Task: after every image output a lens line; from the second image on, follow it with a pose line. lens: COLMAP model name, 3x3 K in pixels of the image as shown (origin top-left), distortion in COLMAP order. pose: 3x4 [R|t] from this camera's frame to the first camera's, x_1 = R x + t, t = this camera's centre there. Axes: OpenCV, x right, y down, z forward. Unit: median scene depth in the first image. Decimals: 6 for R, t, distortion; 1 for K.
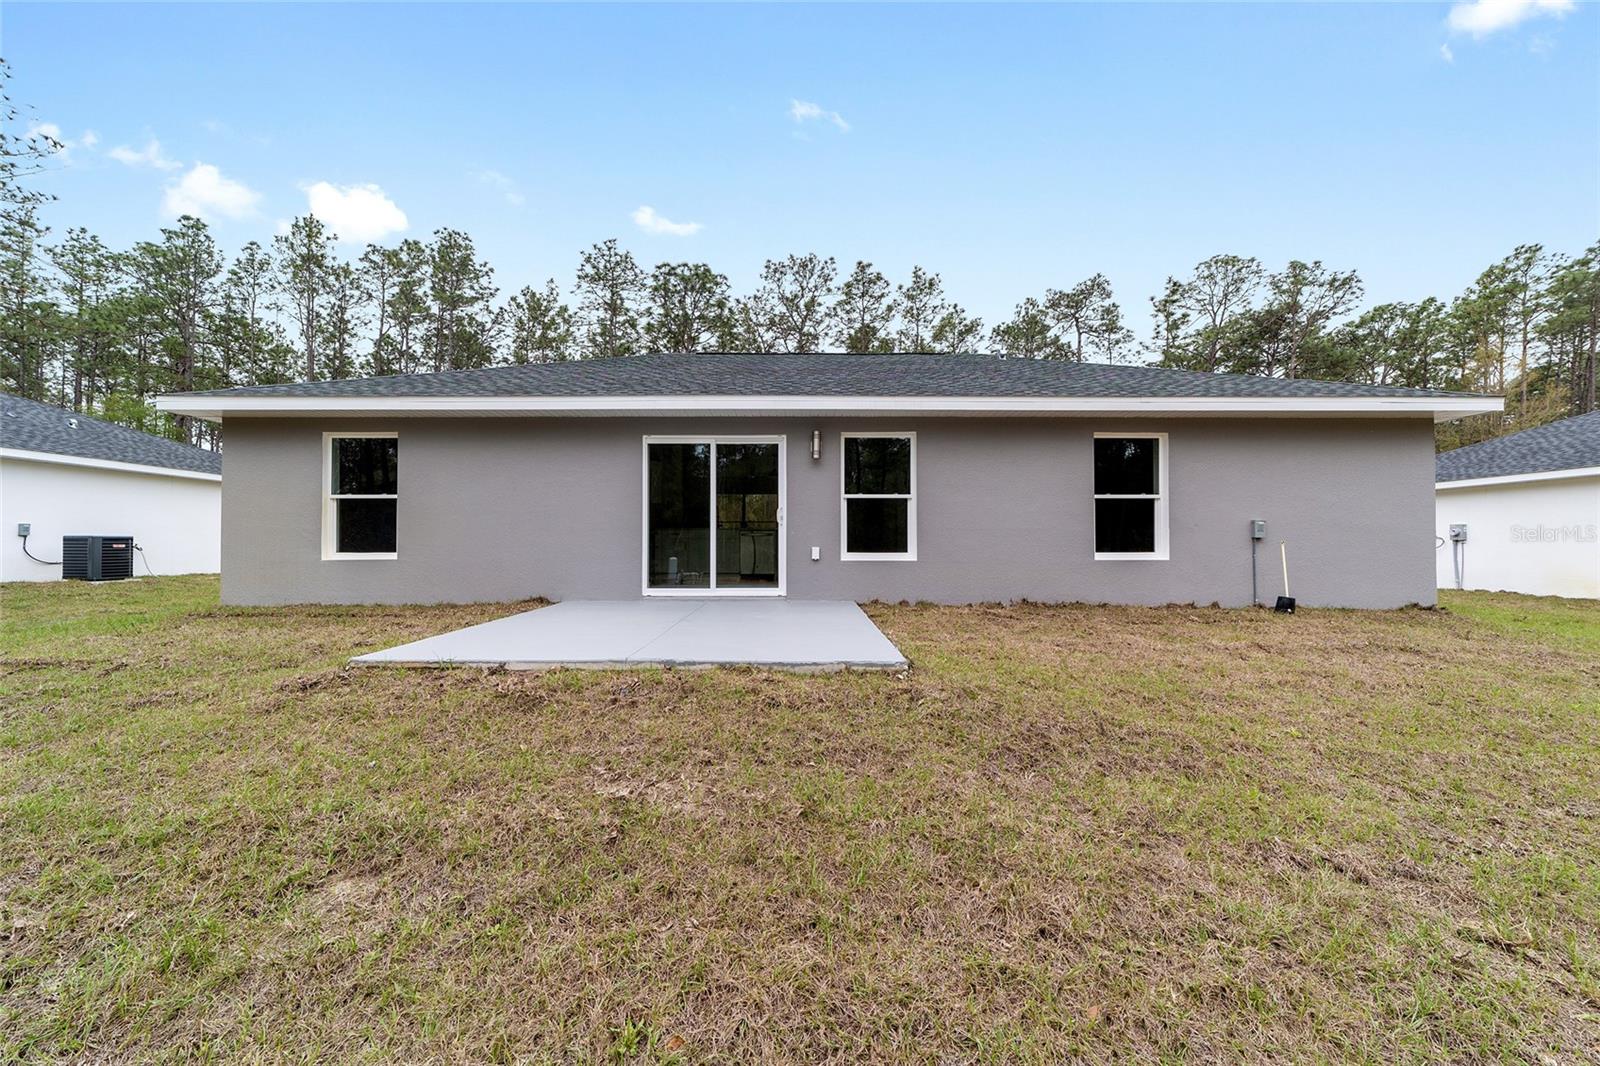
lens RADIAL K [[612.3, 0, 803.6], [0, 612.3, 542.0], [0, 0, 1]] dist [-0.015104, 0.008581]
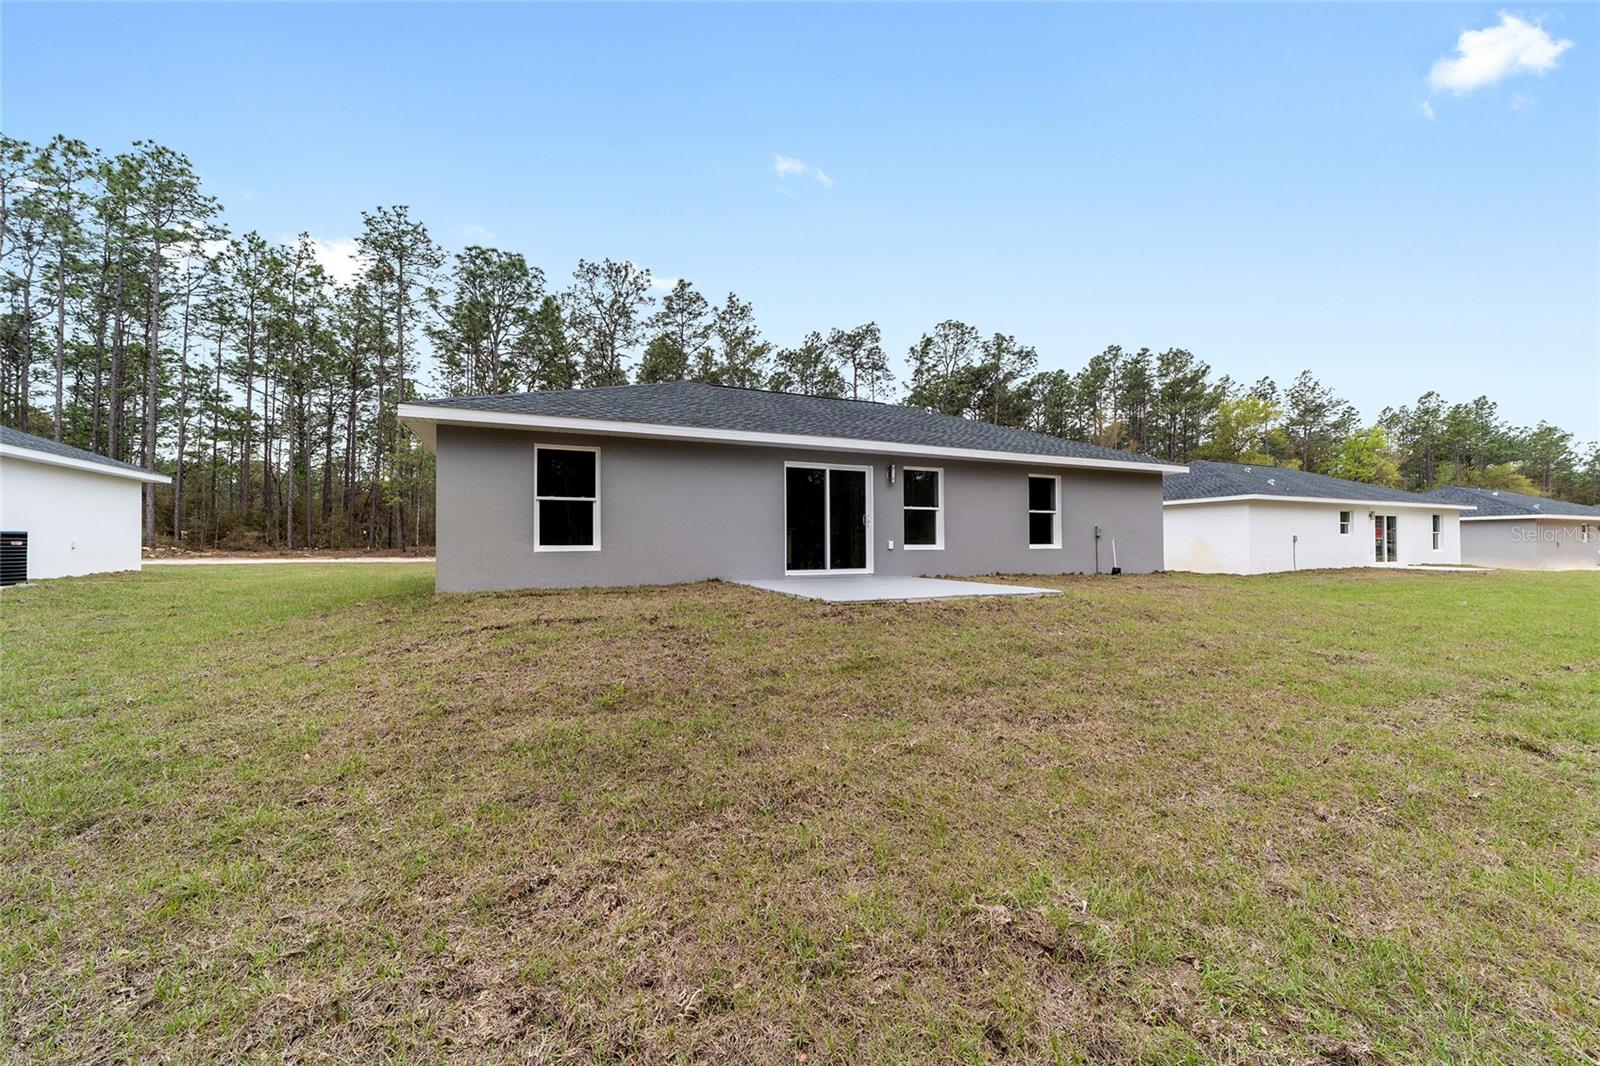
lens RADIAL K [[612.3, 0, 803.6], [0, 612.3, 542.0], [0, 0, 1]] dist [-0.015104, 0.008581]
pose [[0.912592, 0.000060, 0.408871, -0.134156], [0.002148, 0.999985, -0.004941, 0.002979], [-0.408866, 0.005387, 0.912579, -0.049555]]
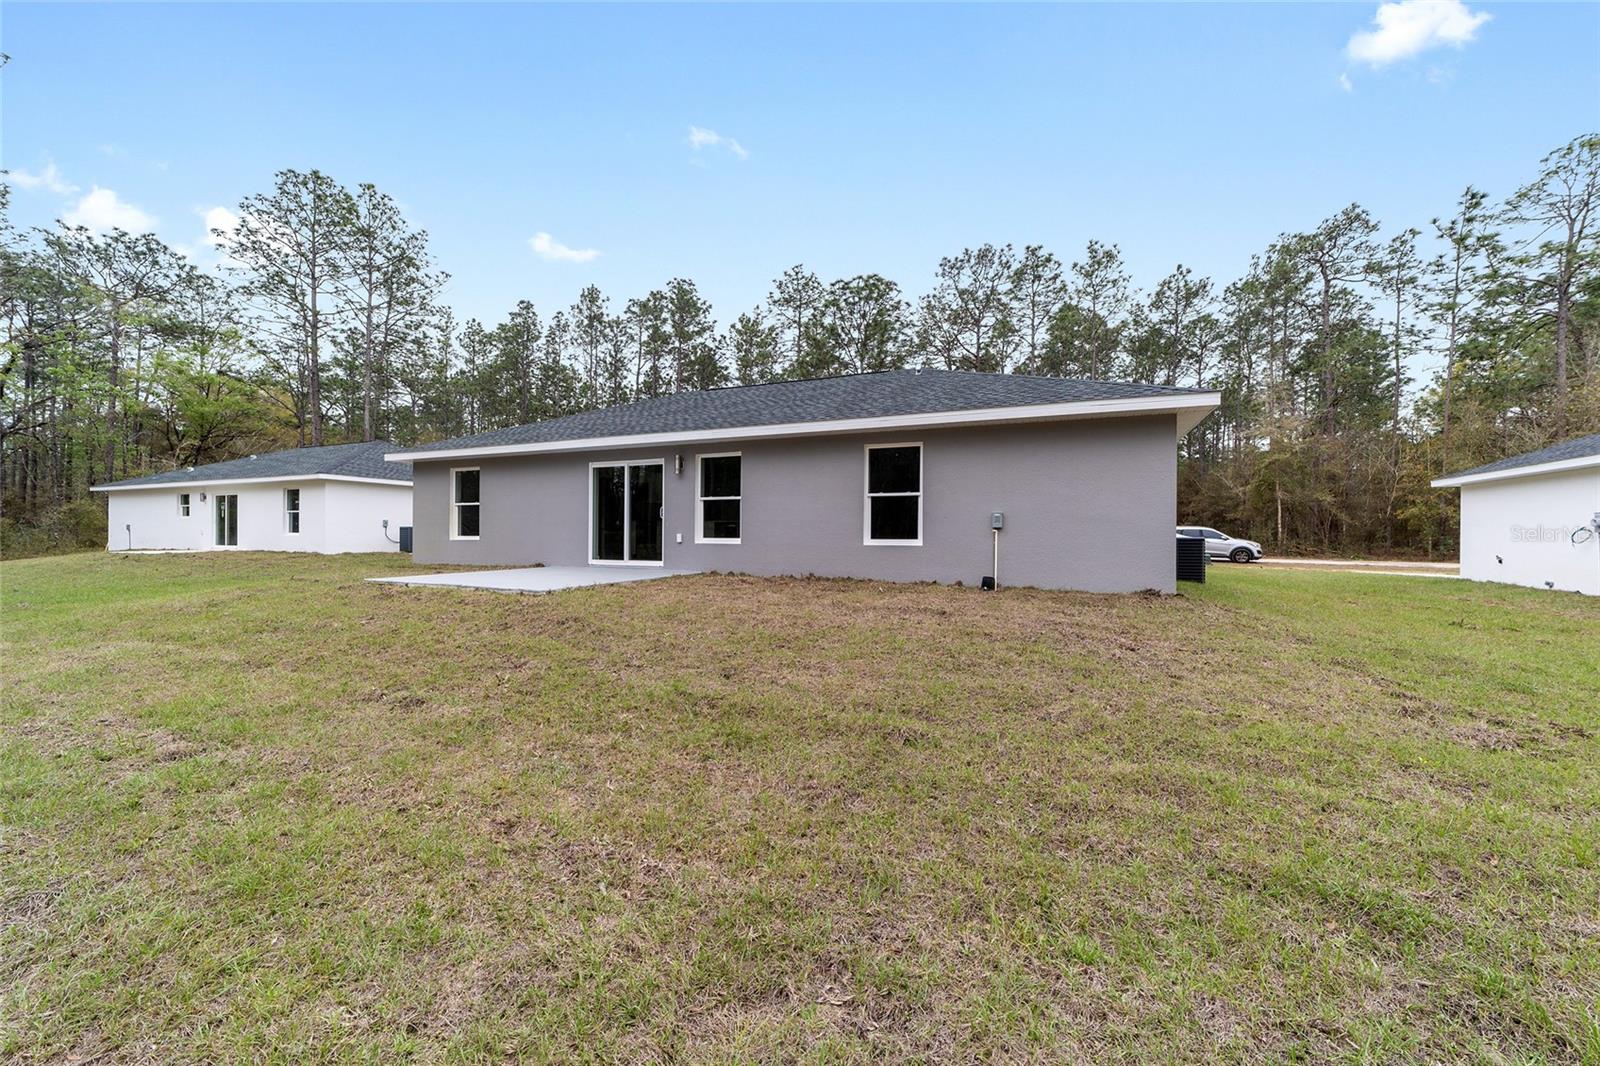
lens RADIAL K [[640.6, 0, 790.8], [0, 640.6, 513.5], [0, 0, 1]] dist [-0.014373, 0.004204]
pose [[0.906990, -0.009694, -0.421040, 0.152529], [-0.007290, 0.999224, -0.038709, 0.002895], [0.421089, 0.038178, 0.906216, -0.046546]]
